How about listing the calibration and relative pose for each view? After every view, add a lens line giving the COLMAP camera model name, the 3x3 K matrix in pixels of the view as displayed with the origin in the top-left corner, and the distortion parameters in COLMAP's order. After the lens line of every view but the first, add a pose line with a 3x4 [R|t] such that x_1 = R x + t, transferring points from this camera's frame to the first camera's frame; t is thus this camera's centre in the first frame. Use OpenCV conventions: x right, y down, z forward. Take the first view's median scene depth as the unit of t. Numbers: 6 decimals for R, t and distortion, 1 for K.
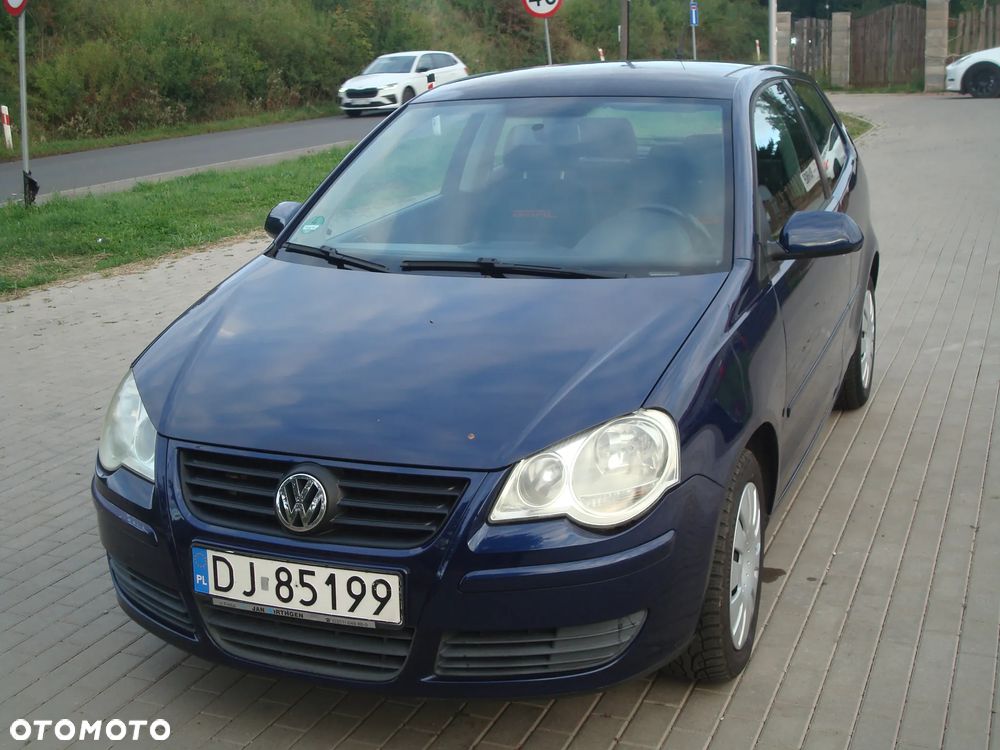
lens RADIAL K [[1252.1, 0, 502.8], [0, 1252.1, 372.9], [0, 0, 1]] dist [0.027855, -0.307299]
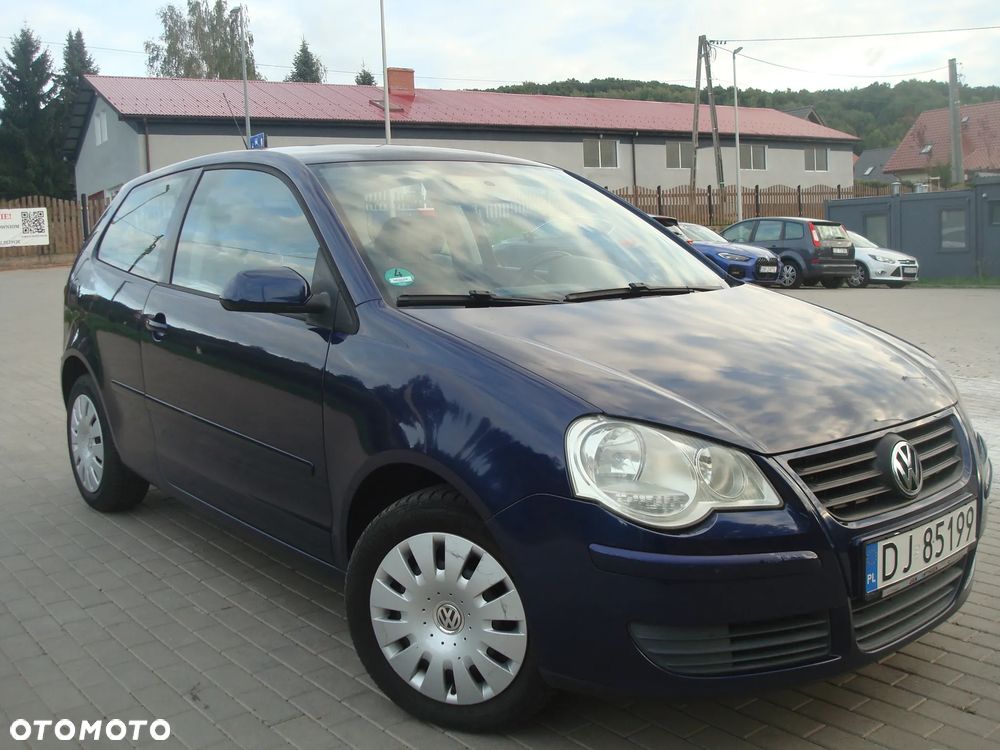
lens RADIAL K [[1015.4, 0, 500.0], [0, 1015.4, 375.0], [0, 0, 1]] dist [-0.064744, -0.105058]
pose [[0.473471, -0.107966, 0.874167, -1.055786], [0.224718, 0.974423, -0.001365, -0.049767], [-0.851661, 0.197087, 0.485623, 0.866553]]
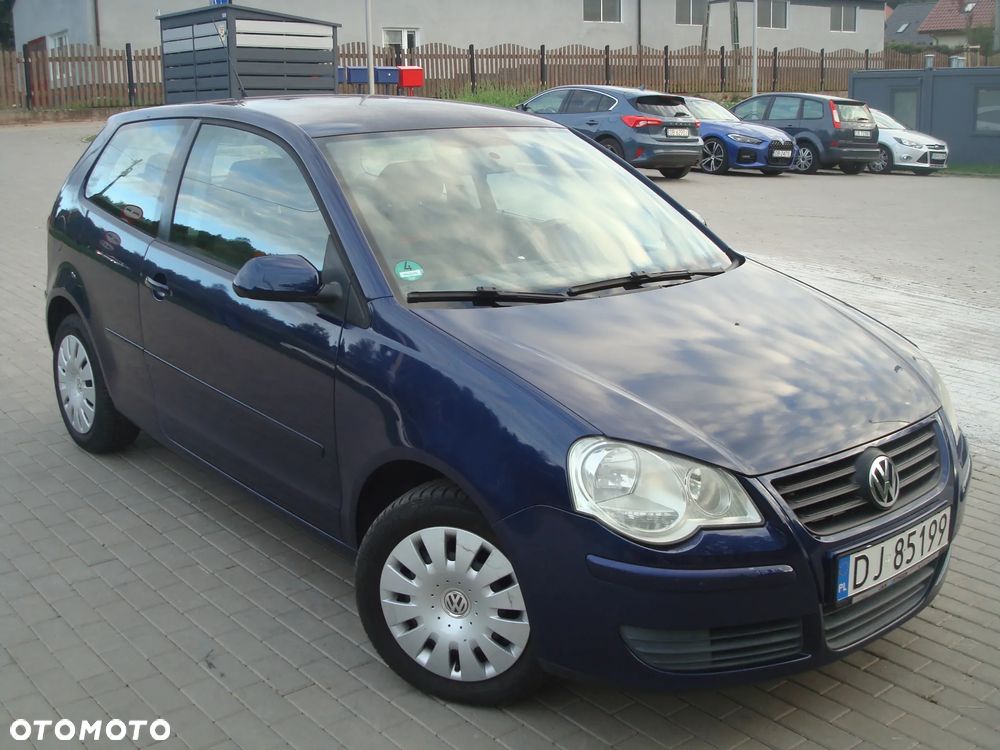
lens RADIAL K [[1111.4, 0, 494.0], [0, 1111.4, 372.2], [0, 0, 1]] dist [-0.036823, -0.137292]
pose [[0.467589, -0.191864, 0.862872, -1.171407], [0.198671, 0.973996, 0.108913, -0.172712], [-0.861331, 0.120501, 0.493548, 0.798976]]
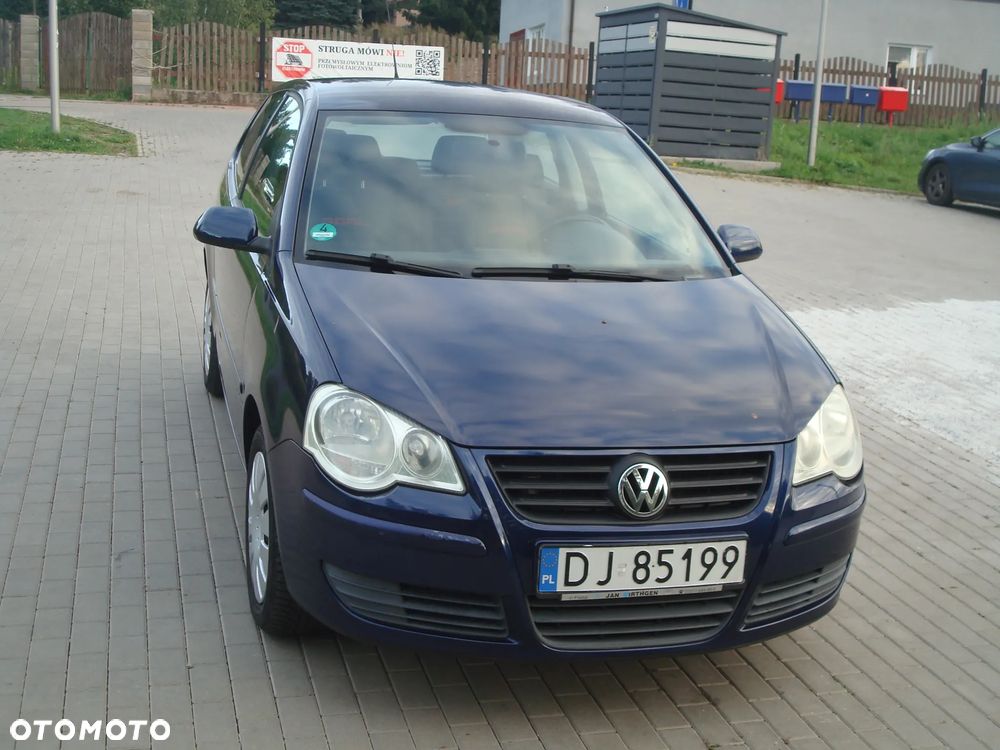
lens RADIAL K [[1252.1, 0, 502.8], [0, 1252.1, 372.9], [0, 0, 1]] dist [0.027855, -0.307299]
pose [[0.786528, -0.058708, 0.614757, -0.919332], [0.061883, 0.997953, 0.016129, -0.023287], [-0.614446, 0.025357, 0.788551, 0.214813]]
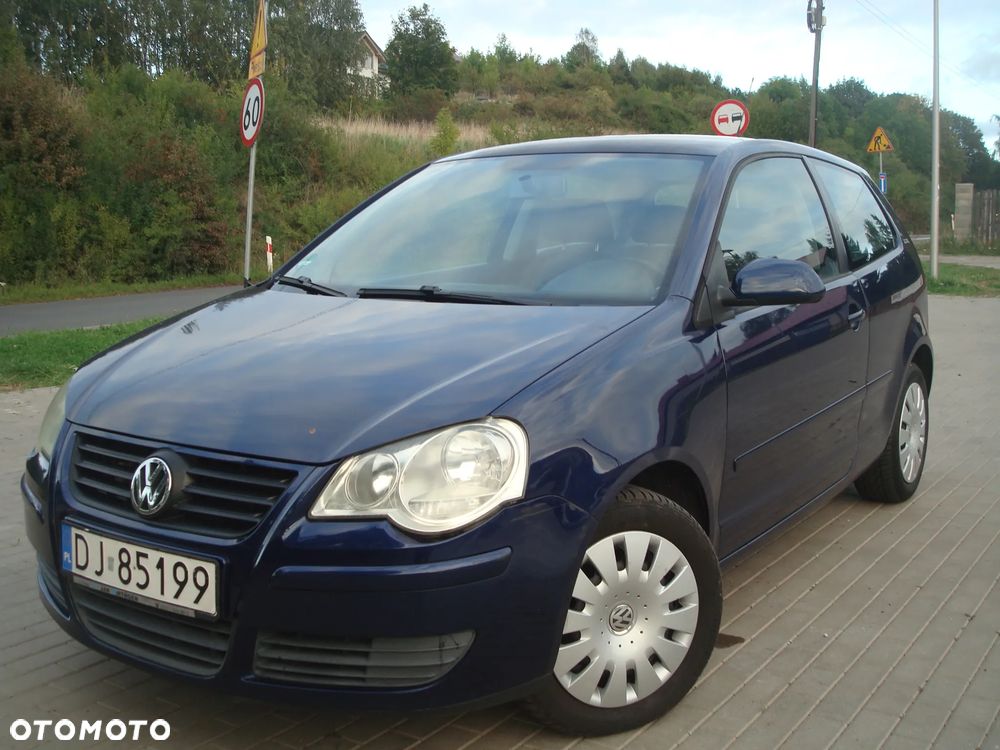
lens RADIAL K [[1111.4, 0, 494.0], [0, 1111.4, 372.2], [0, 0, 1]] dist [-0.036823, -0.137292]
pose [[0.978305, 0.059514, -0.198437, 0.277796], [-0.080886, 0.991553, -0.101393, 0.080441], [0.190726, 0.115244, 0.974855, 0.179300]]
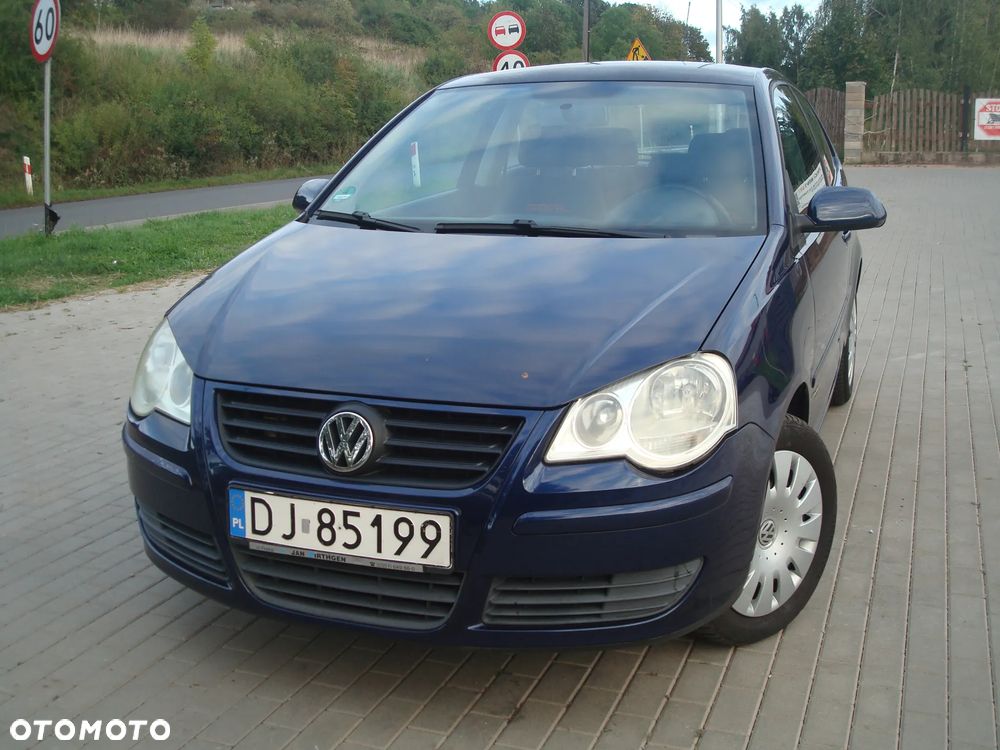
lens RADIAL K [[1111.4, 0, 494.0], [0, 1111.4, 372.2], [0, 0, 1]] dist [-0.036823, -0.137292]
pose [[0.999435, 0.019044, 0.027696, -0.071832], [-0.018073, 0.999227, -0.034899, 0.077659], [-0.028339, 0.034378, 0.999007, 0.144058]]
